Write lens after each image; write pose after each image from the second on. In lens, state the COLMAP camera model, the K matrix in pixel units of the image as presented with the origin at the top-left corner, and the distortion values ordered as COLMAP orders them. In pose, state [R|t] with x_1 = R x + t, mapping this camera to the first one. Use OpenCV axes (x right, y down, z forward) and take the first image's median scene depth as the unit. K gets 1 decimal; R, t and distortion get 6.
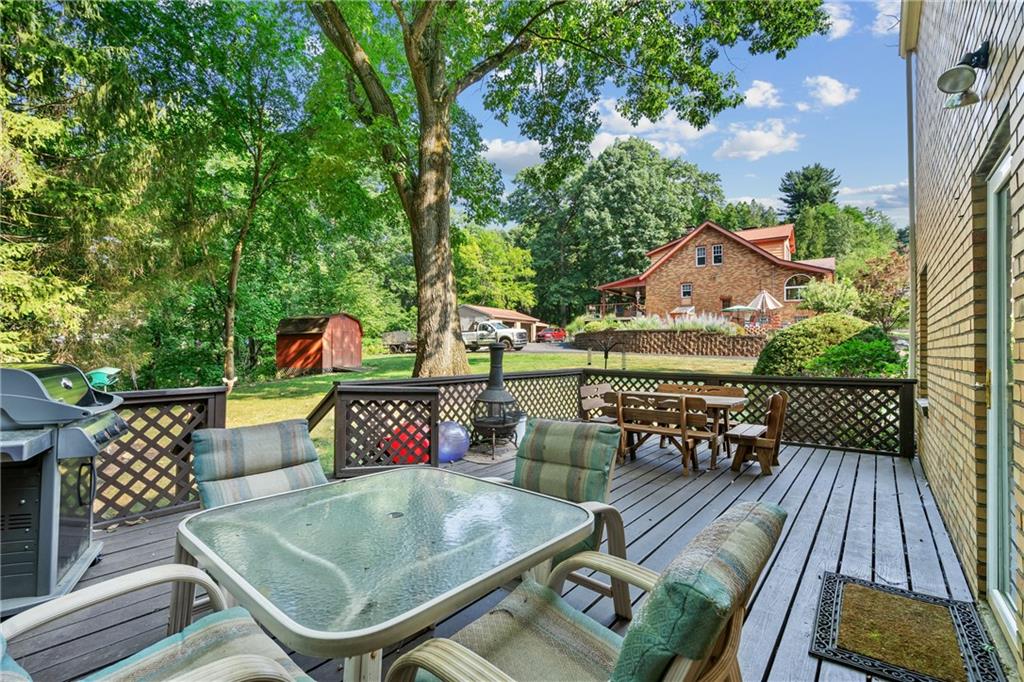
lens RADIAL K [[467.6, 0, 510.1], [0, 467.6, 342.3], [0, 0, 1]] dist [-0.003320, 0.001760]
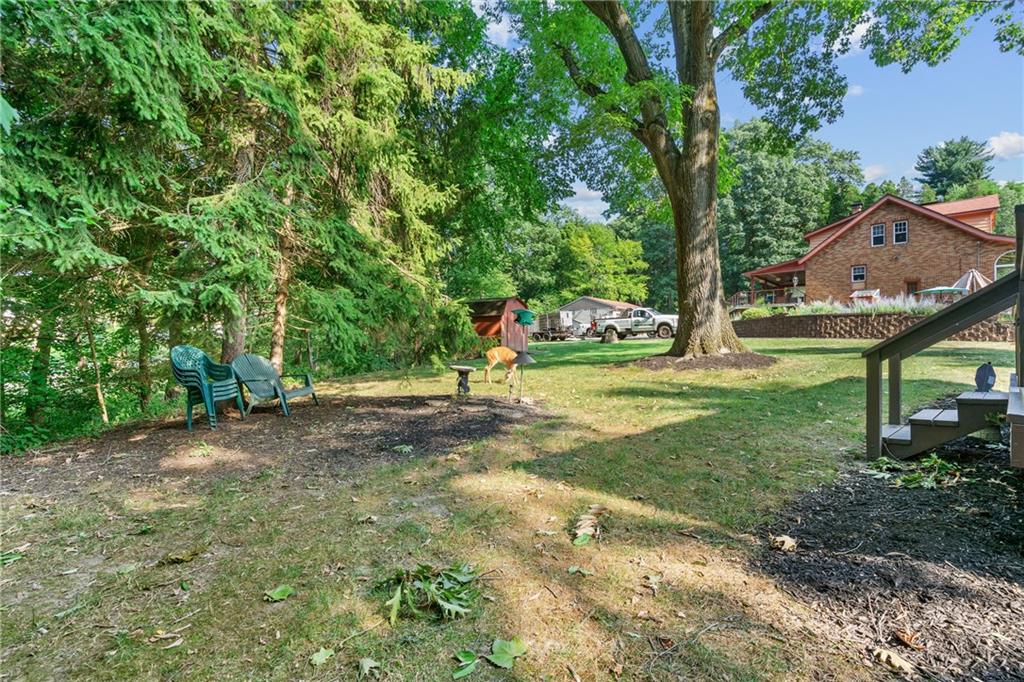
lens RADIAL K [[467.6, 0, 510.9], [0, 467.6, 345.1], [0, 0, 1]] dist [-0.003320, 0.001760]
pose [[0.988420, 0.004583, -0.151674, -0.145709], [-0.003781, 0.999977, 0.005576, 0.024150], [0.151696, -0.004938, 0.988415, -0.001745]]
